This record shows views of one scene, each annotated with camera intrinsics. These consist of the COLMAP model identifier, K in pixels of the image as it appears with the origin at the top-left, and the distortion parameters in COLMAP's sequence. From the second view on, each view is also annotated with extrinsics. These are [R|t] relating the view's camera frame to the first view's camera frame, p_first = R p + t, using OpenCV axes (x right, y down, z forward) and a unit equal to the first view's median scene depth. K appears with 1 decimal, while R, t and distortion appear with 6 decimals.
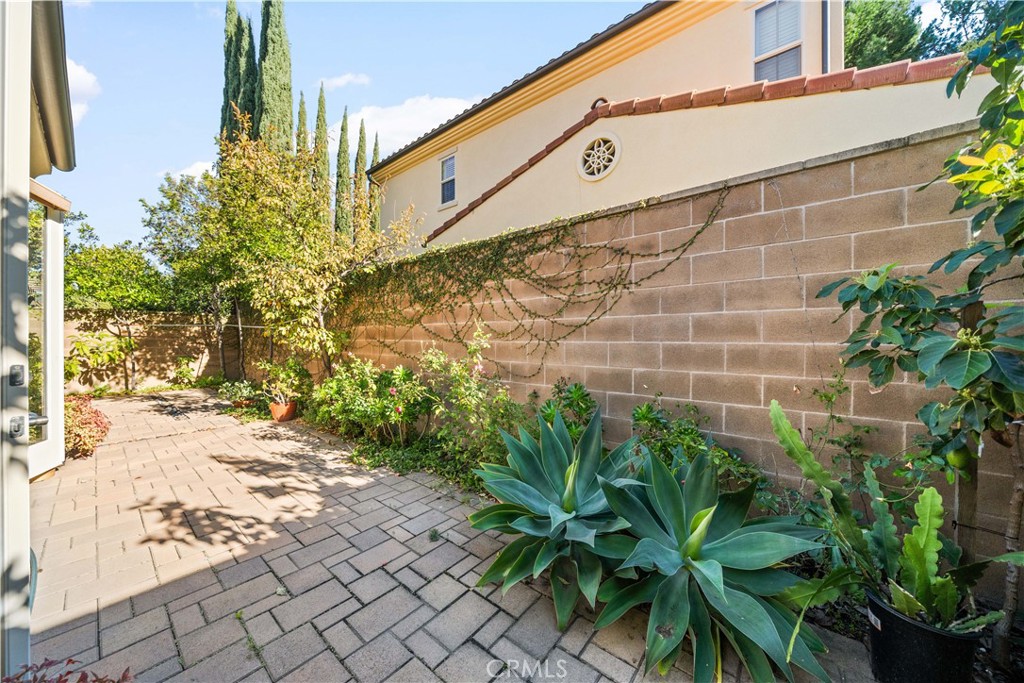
lens RADIAL K [[347.2, 0, 505.1], [0, 347.2, 341.1], [0, 0, 1]] dist [-0.007181, 0.000187]
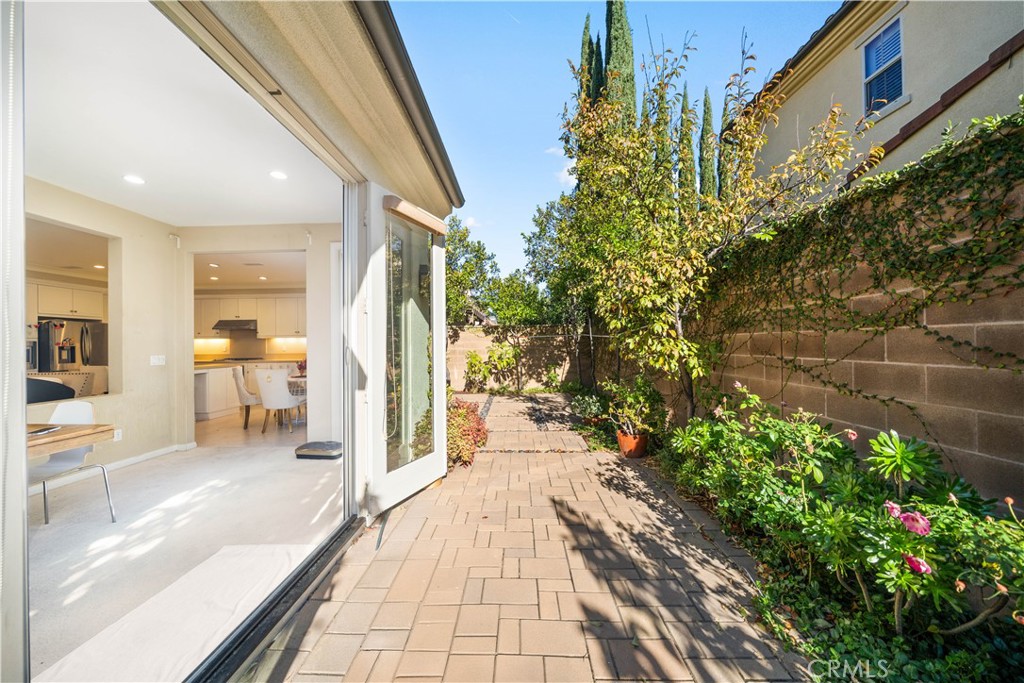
lens RADIAL K [[347.2, 0, 512.5], [0, 347.2, 342.5], [0, 0, 1]] dist [-0.007181, 0.000187]
pose [[0.625531, -0.011530, -0.780114, -0.180388], [0.006389, 0.999933, -0.009656, -0.021720], [0.780173, 0.001056, 0.625563, 0.276858]]
